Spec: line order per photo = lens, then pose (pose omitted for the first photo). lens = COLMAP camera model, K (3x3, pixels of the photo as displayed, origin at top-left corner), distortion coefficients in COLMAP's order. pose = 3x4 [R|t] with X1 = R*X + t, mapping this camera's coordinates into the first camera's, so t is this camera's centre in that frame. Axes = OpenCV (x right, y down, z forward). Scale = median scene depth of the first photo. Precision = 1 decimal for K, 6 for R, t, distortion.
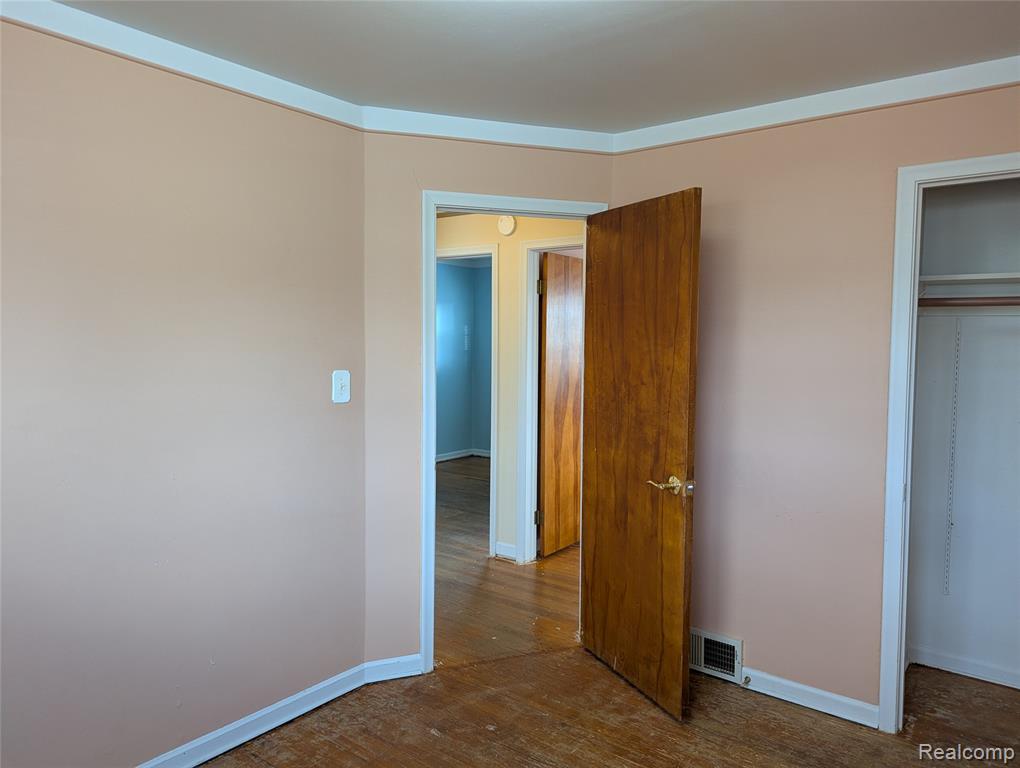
lens RADIAL K [[716.8, 0, 512.4], [0, 716.8, 380.4], [0, 0, 1]] dist [0.054035, -0.050771]
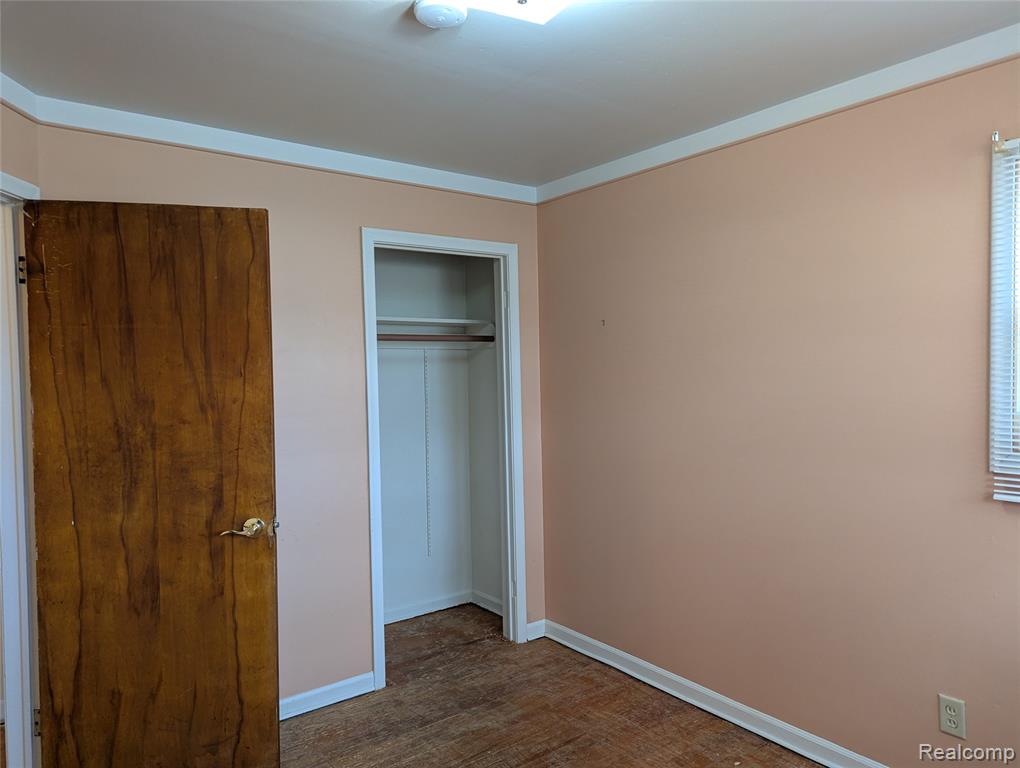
lens RADIAL K [[716.8, 0, 513.6], [0, 716.8, 392.8], [0, 0, 1]] dist [0.054035, -0.050771]
pose [[0.246821, -0.043978, 0.968063, -0.531583], [0.080381, 0.996456, 0.024774, -0.019642], [-0.965722, 0.071699, 0.249482, 0.410808]]
